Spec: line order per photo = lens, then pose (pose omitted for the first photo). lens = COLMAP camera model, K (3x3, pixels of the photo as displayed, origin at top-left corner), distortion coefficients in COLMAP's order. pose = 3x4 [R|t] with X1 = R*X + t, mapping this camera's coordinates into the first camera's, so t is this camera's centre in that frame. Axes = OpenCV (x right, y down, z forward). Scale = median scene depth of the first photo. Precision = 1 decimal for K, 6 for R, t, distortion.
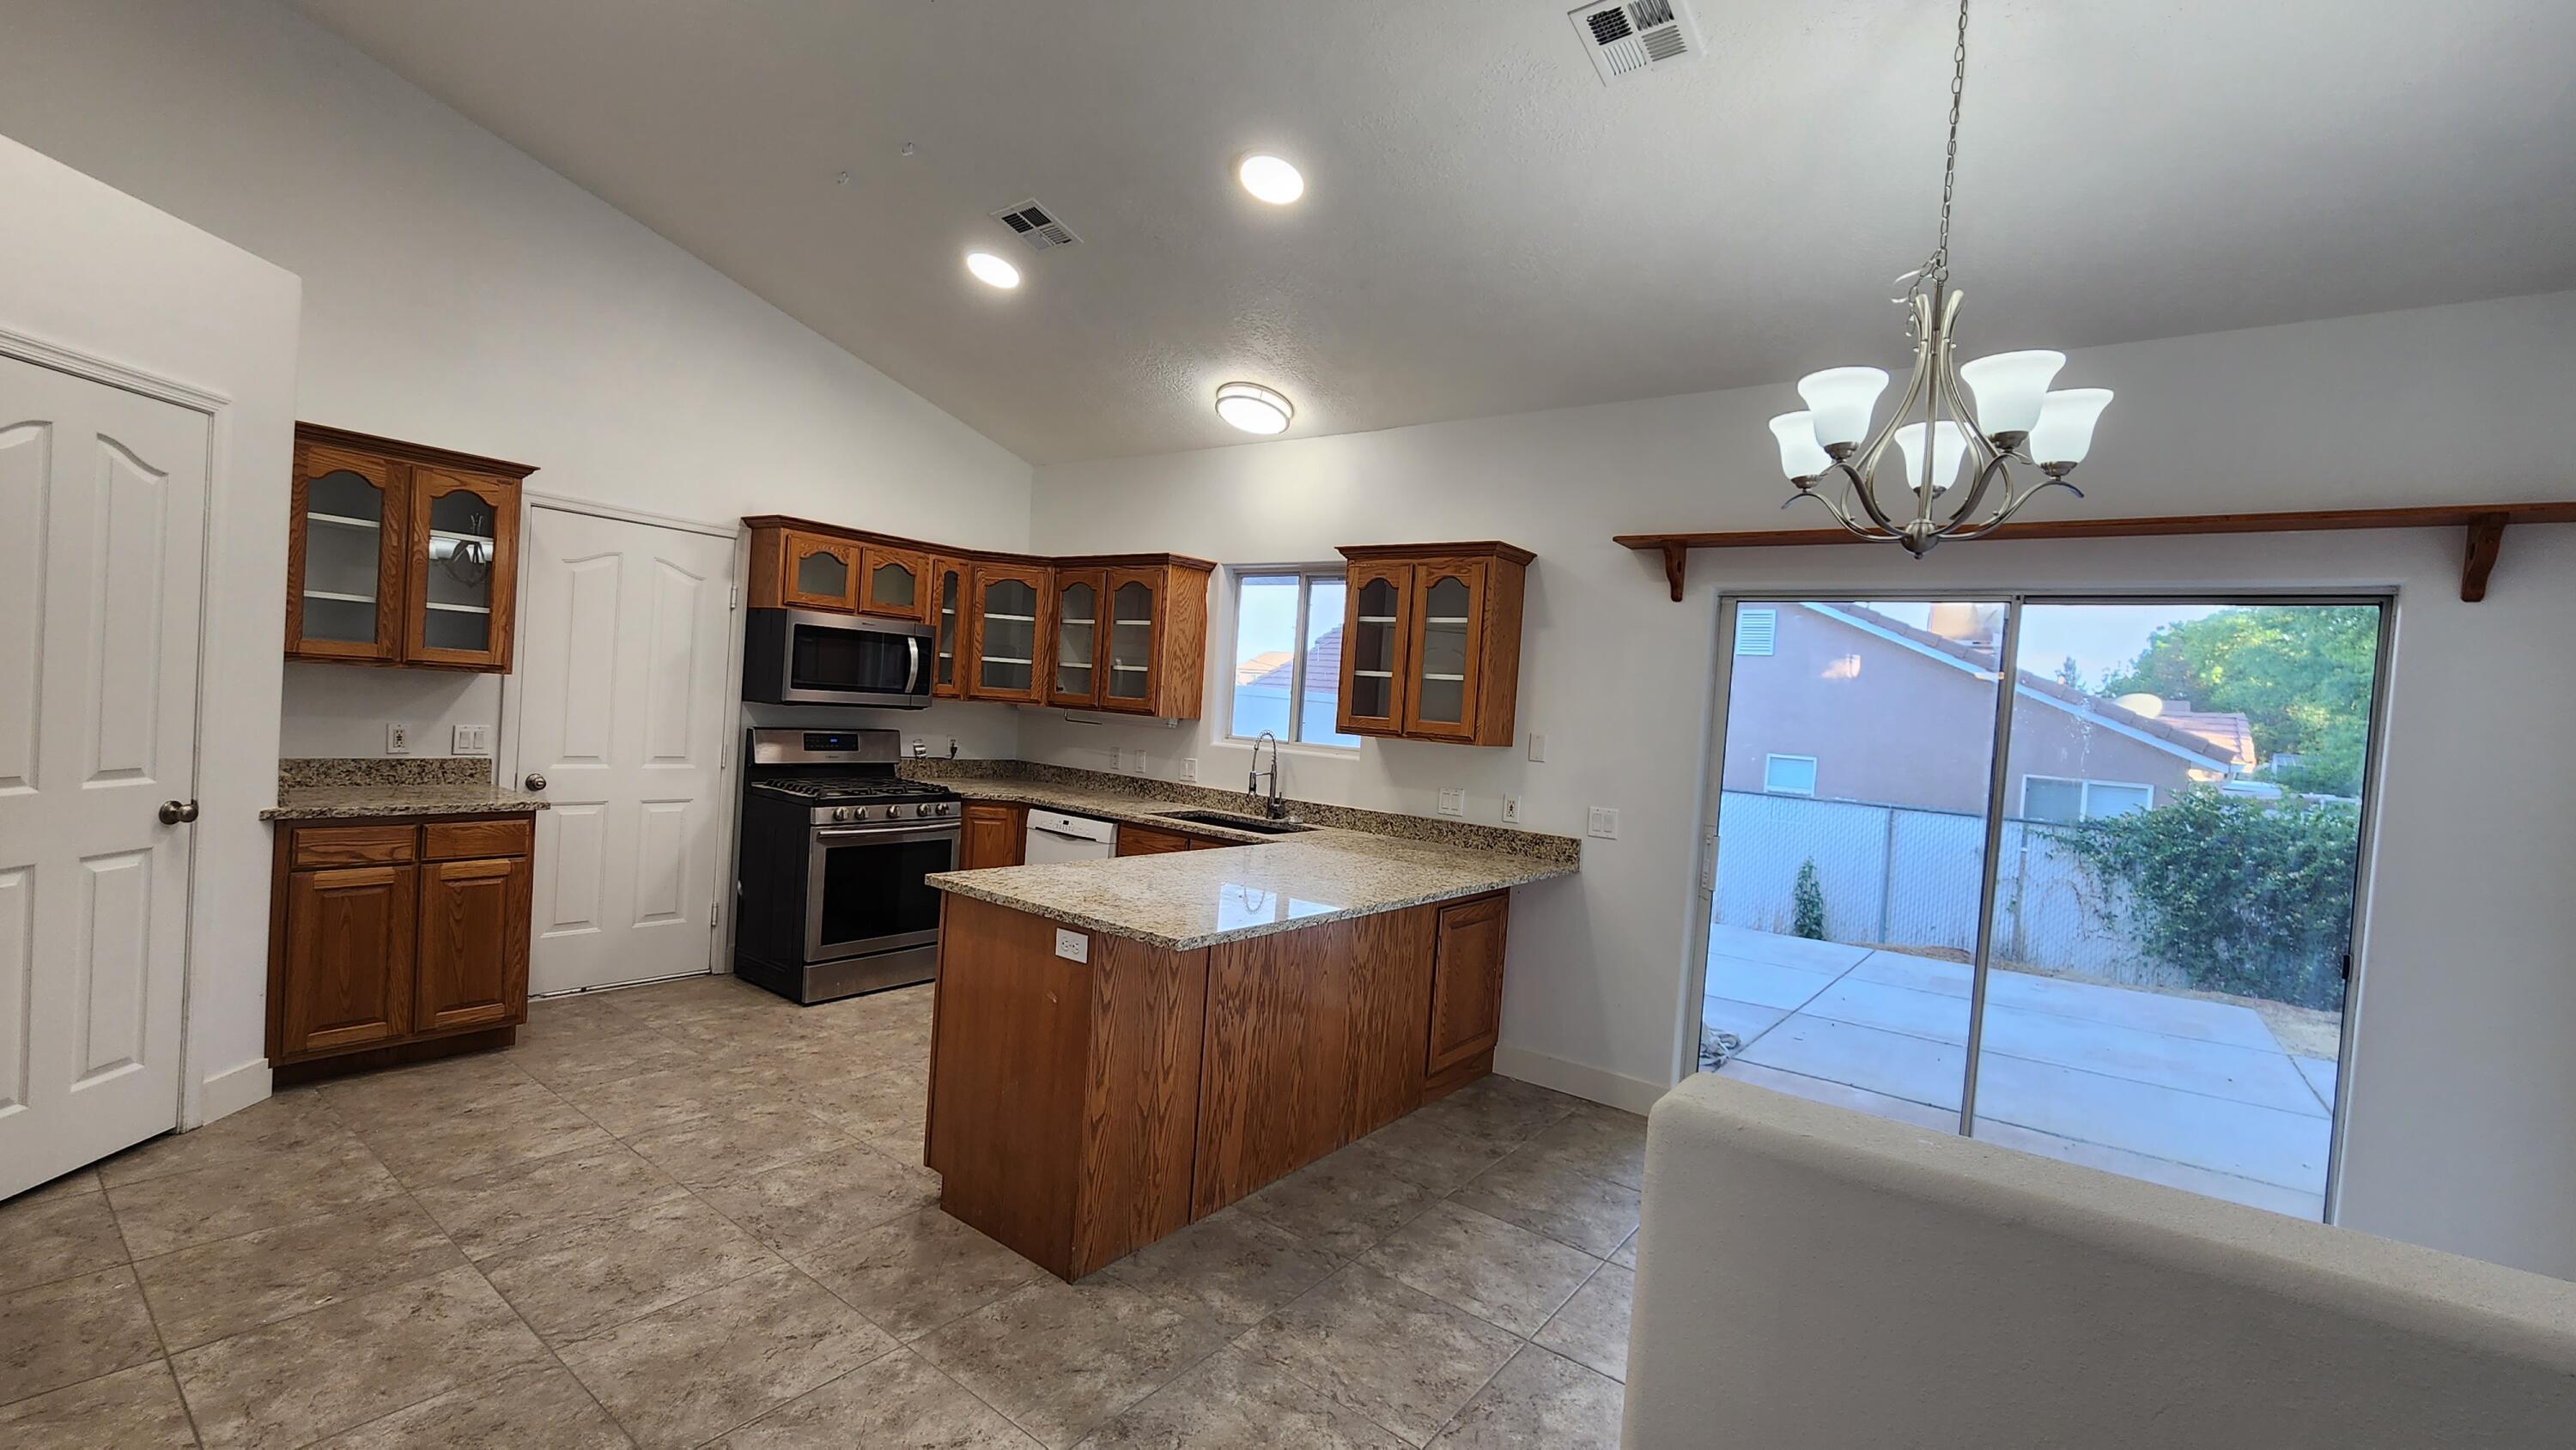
lens RADIAL K [[1065.9, 0, 1291.4], [0, 1065.9, 733.5], [0, 0, 1]] dist [-0.000085, 0.000078]
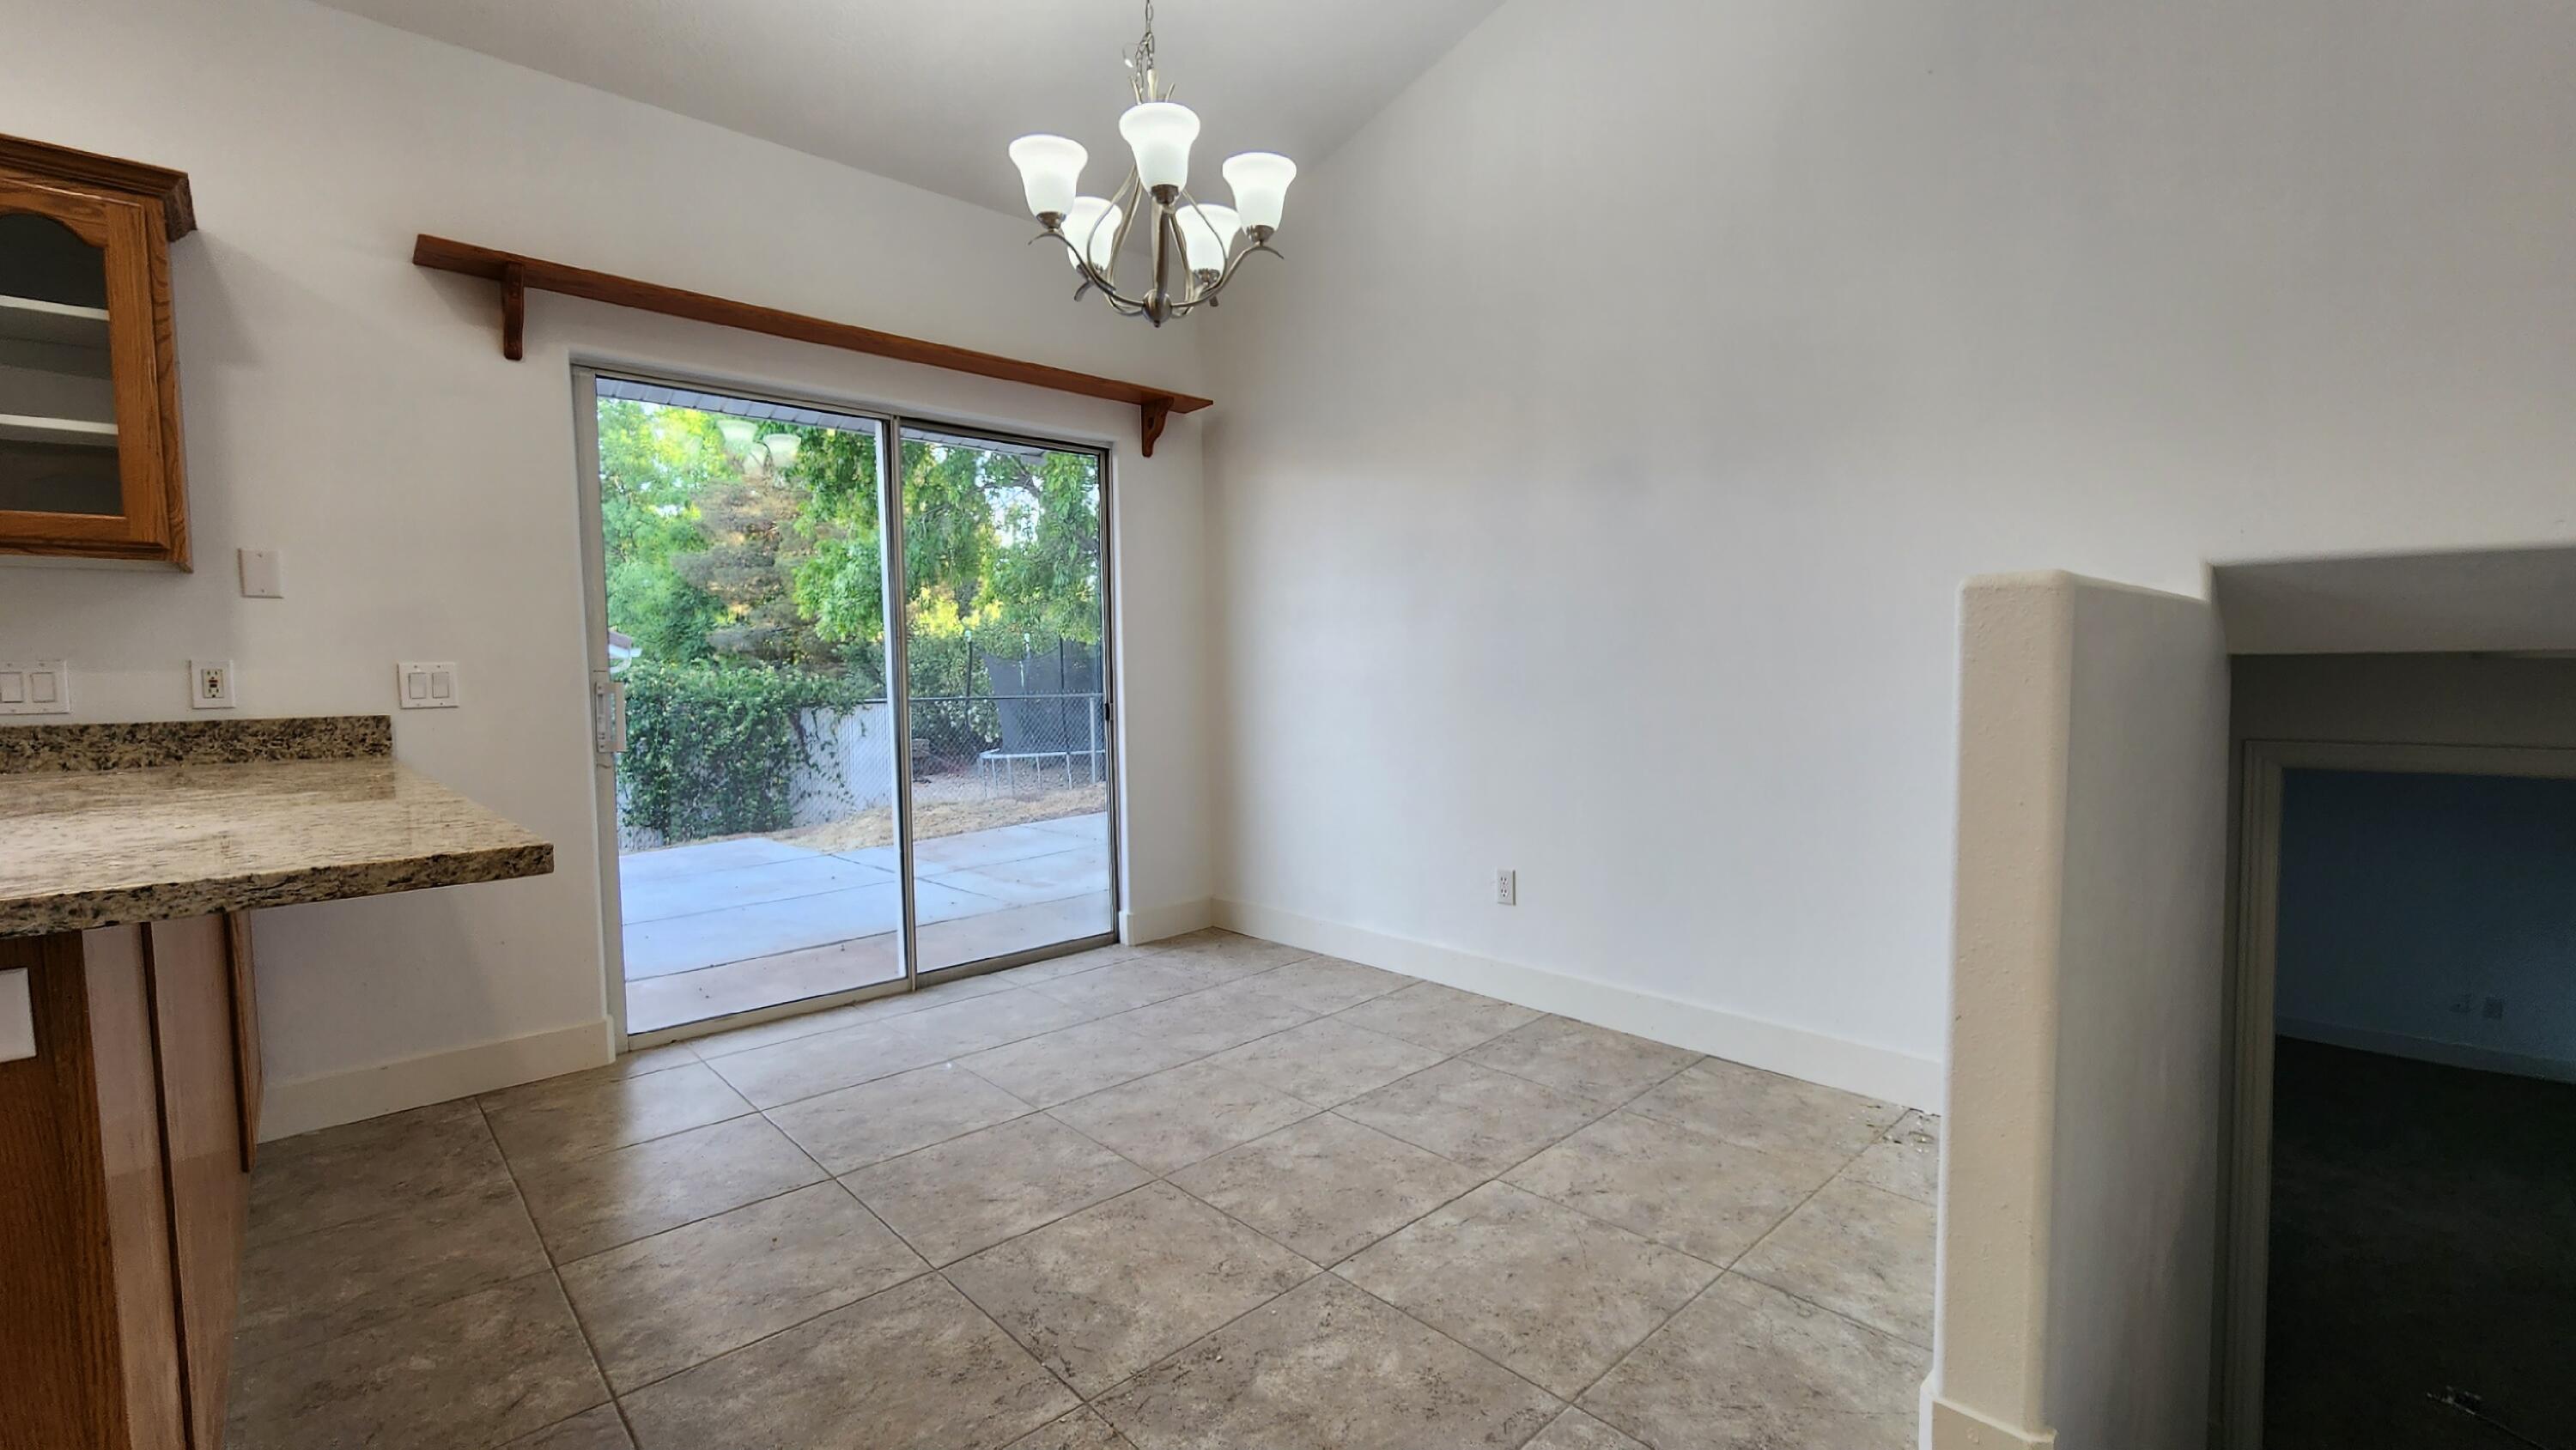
lens RADIAL K [[1065.9, 0, 1291.4], [0, 1065.9, 733.5], [0, 0, 1]] dist [-0.000085, 0.000078]
pose [[0.168501, -0.125533, 0.977675, -0.279419], [0.057302, 0.991427, 0.117422, 0.070185], [-0.984035, 0.036237, 0.174250, 0.382081]]
